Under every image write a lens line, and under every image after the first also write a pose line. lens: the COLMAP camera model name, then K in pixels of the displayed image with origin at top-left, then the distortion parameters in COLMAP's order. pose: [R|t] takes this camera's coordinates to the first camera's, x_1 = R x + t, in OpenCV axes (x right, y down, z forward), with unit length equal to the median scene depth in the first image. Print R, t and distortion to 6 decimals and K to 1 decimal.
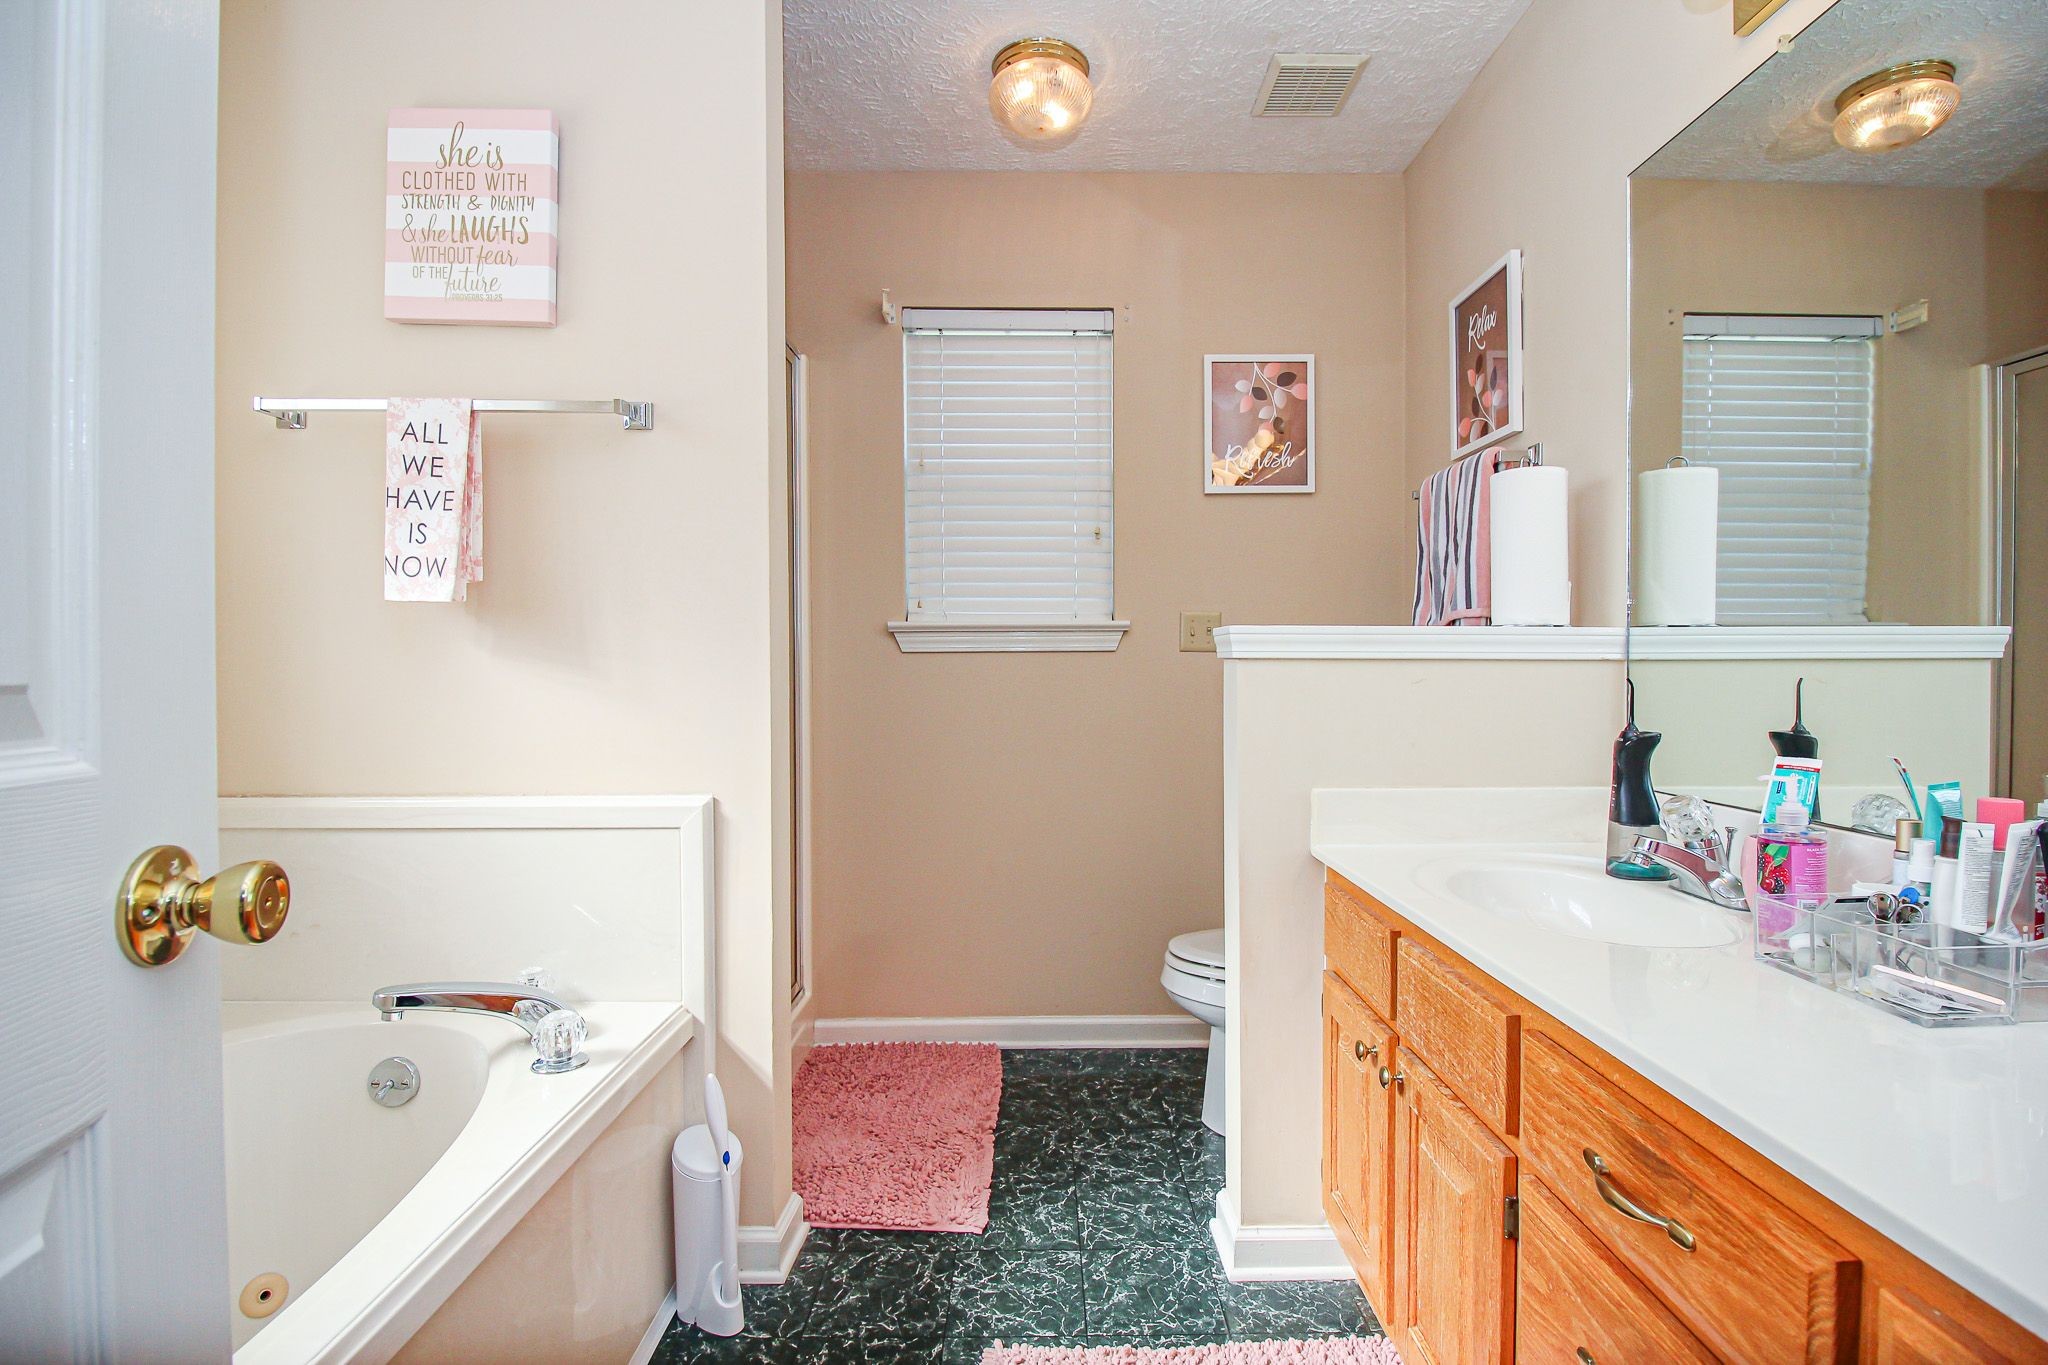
lens RADIAL K [[974.8, 0, 1024.4], [0, 974.8, 675.6], [0, 0, 1]] dist [-0.004558, -0.000954]
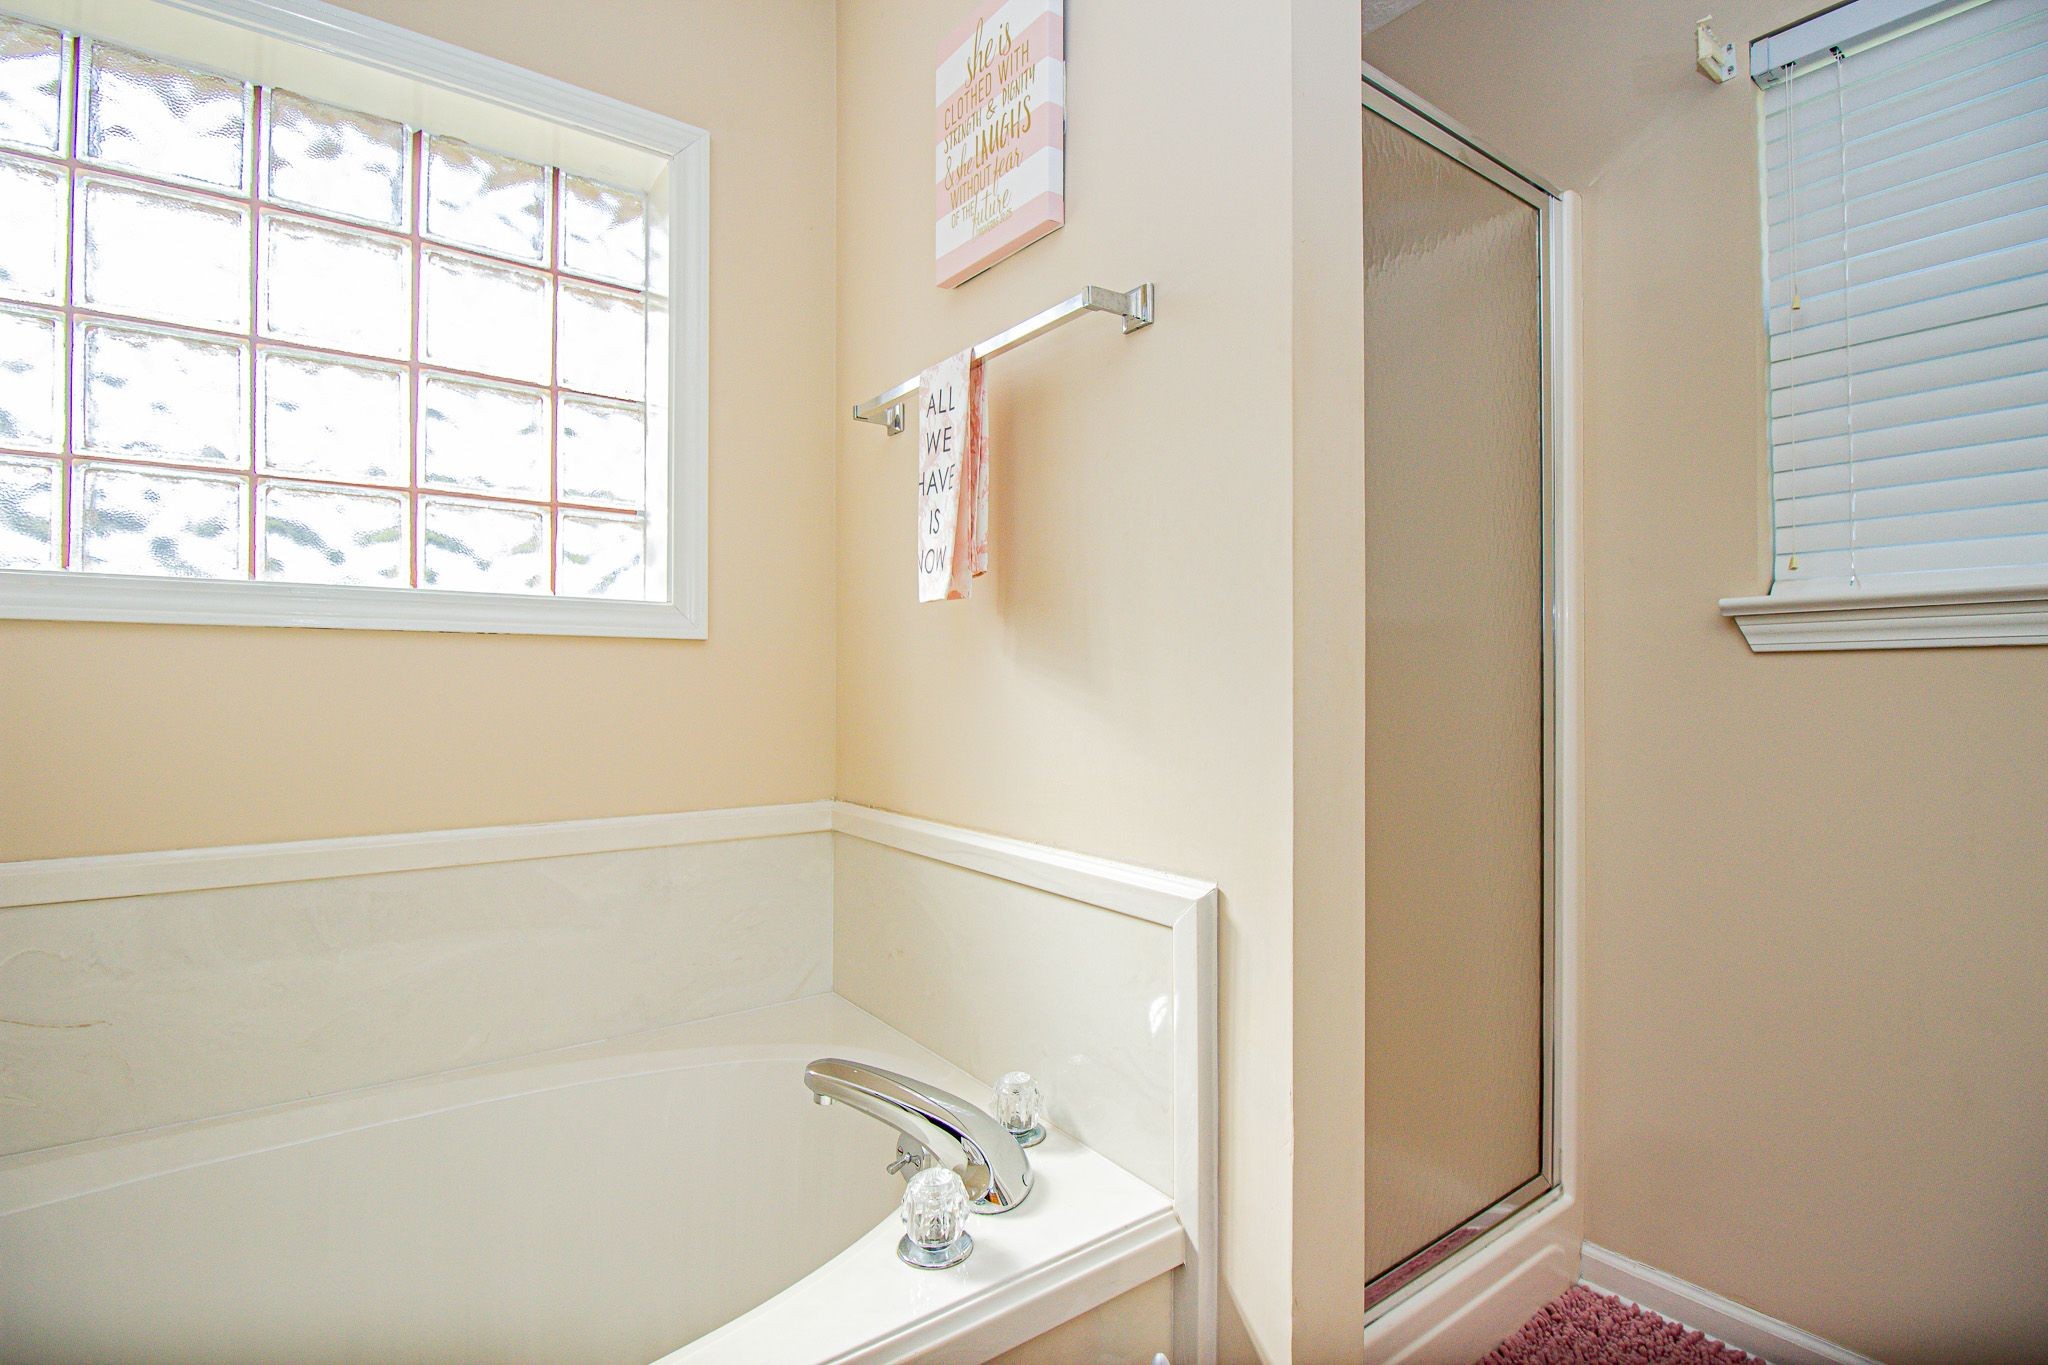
lens RADIAL K [[974.8, 0, 1026.3], [0, 974.8, 682.6], [0, 0, 1]] dist [-0.004558, -0.000954]
pose [[0.615275, -0.001704, -0.788311, 0.093893], [-0.005312, 0.999966, -0.006307, -0.000844], [0.788295, 0.008068, 0.615245, 0.526166]]
